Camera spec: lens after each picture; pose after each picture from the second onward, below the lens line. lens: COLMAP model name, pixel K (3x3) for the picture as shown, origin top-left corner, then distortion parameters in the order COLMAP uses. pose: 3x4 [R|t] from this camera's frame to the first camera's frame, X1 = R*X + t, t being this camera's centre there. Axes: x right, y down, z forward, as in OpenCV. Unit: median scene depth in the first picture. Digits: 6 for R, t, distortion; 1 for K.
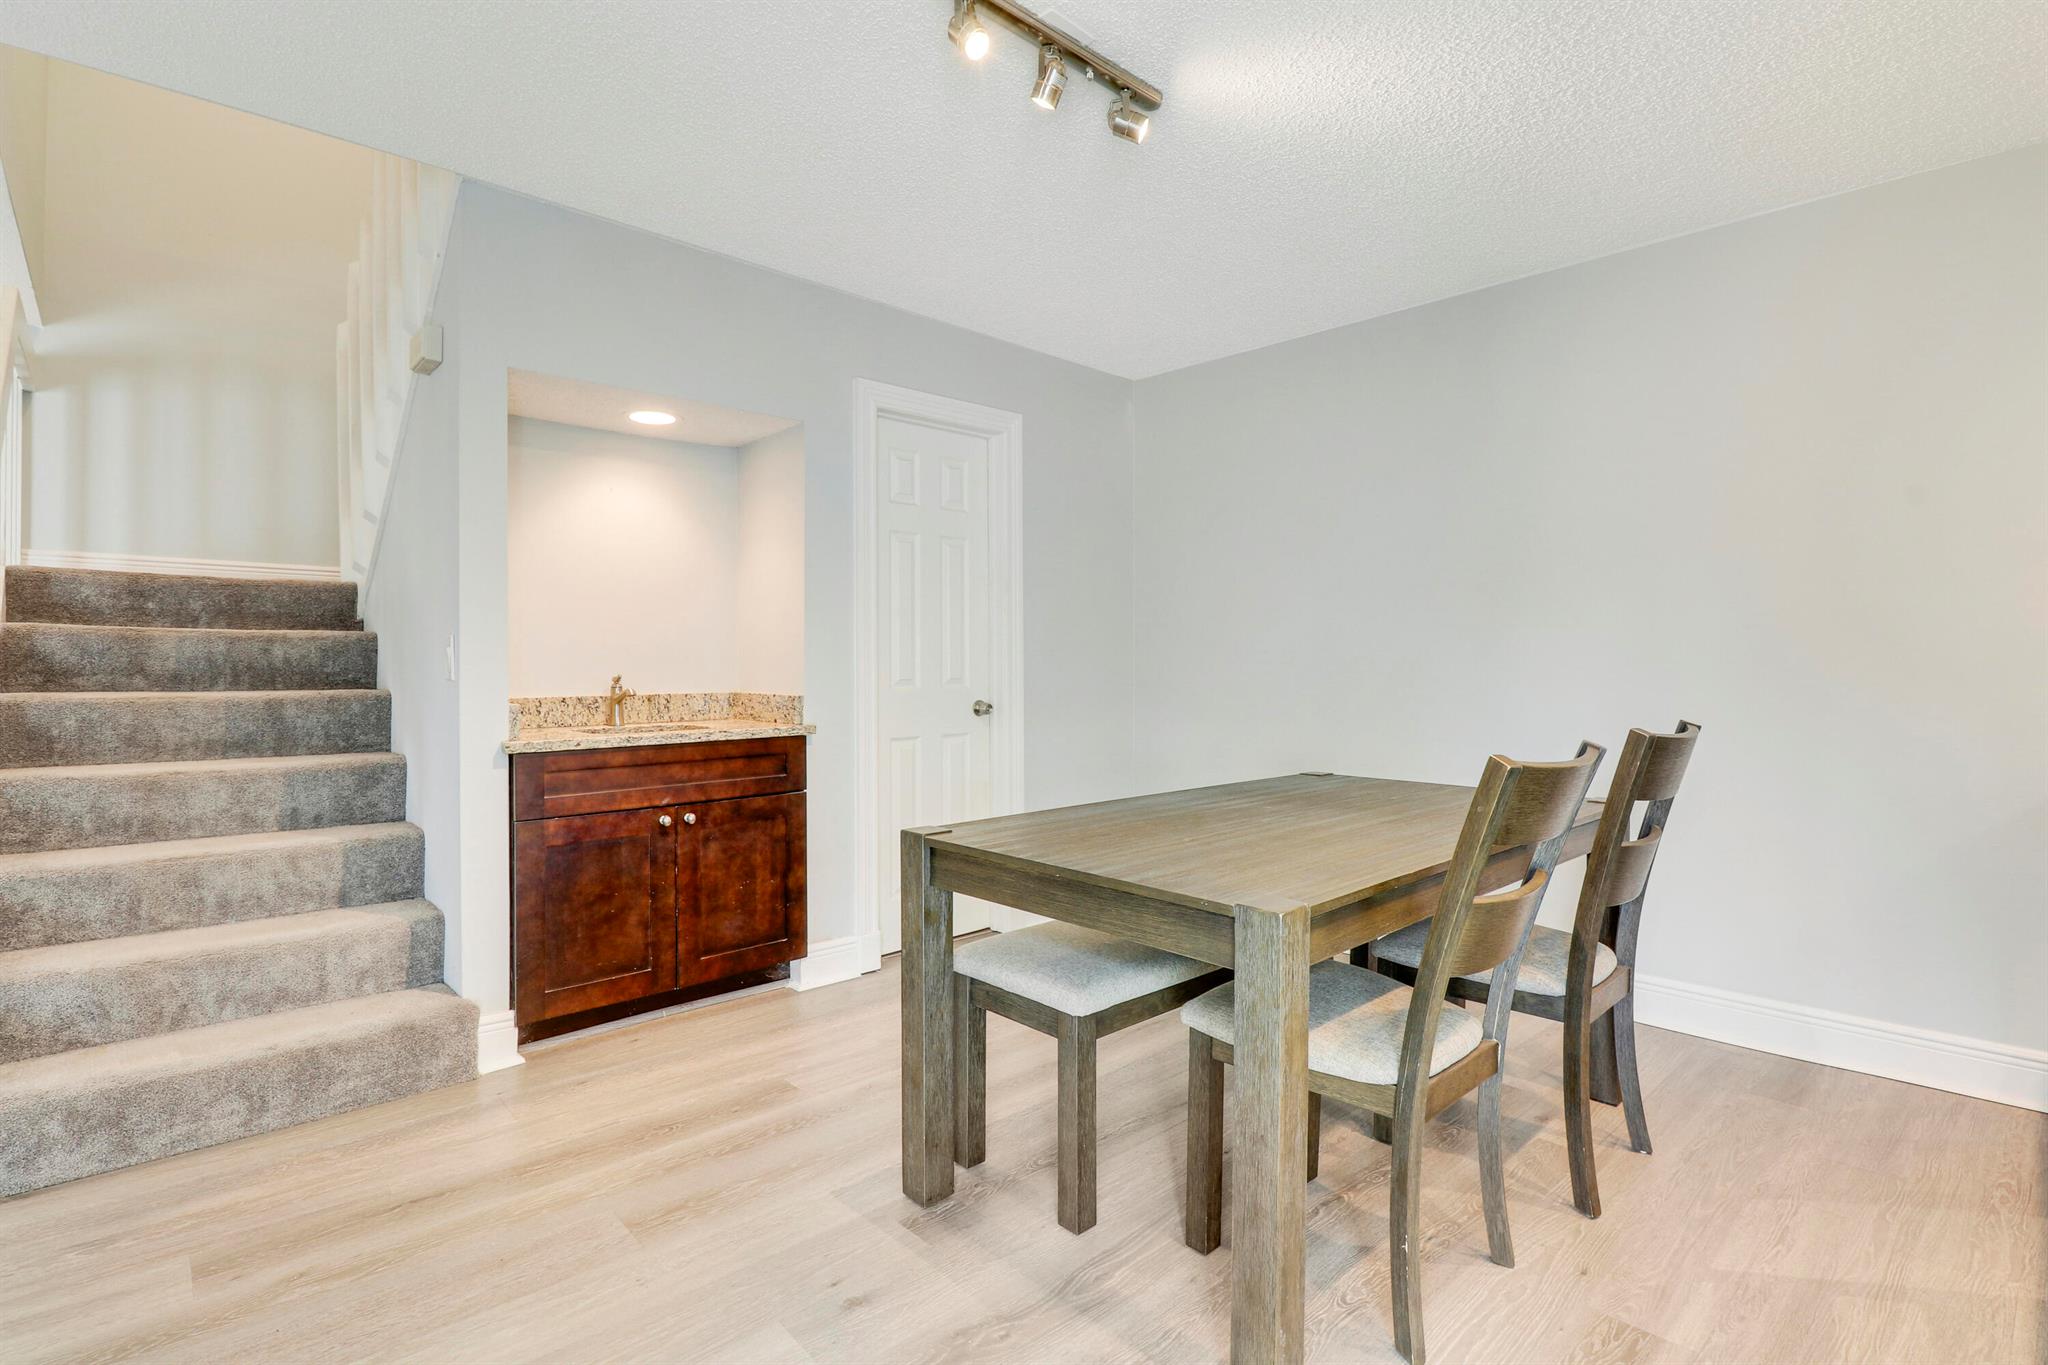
lens RADIAL K [[1030.3, 0, 1030.1], [0, 1030.3, 699.0], [0, 0, 1]] dist [0.002094, -0.016666]
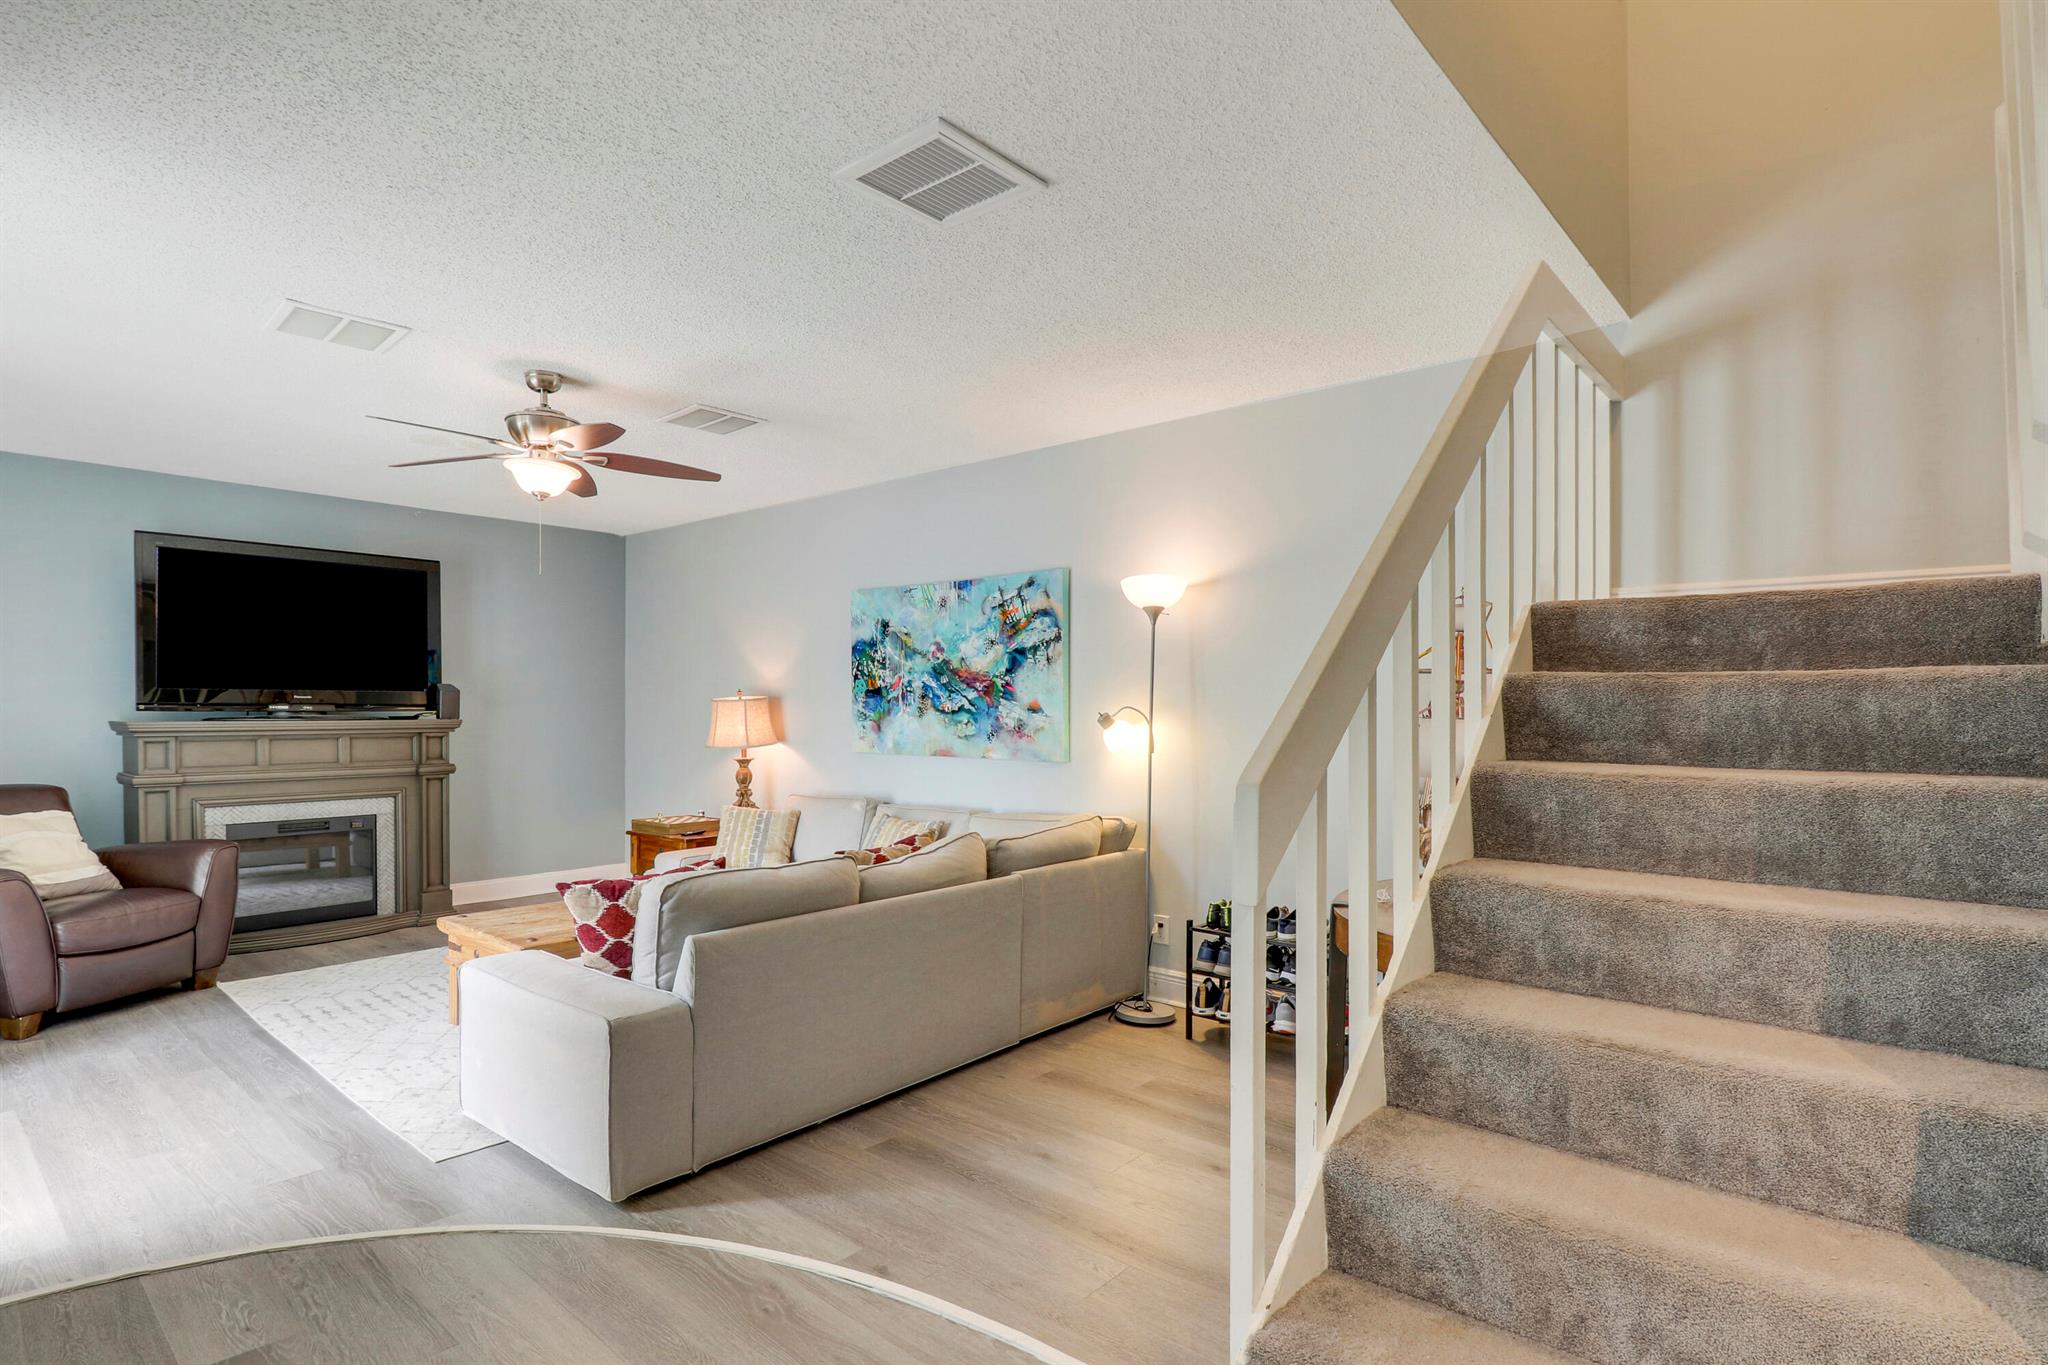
lens RADIAL K [[1030.3, 0, 1030.1], [0, 1030.3, 699.0], [0, 0, 1]] dist [0.002094, -0.016666]
pose [[0.115069, -0.016951, -0.993213, -0.231226], [-0.036722, 0.999098, -0.021306, -0.021681], [0.992679, 0.038924, 0.114342, 0.500673]]
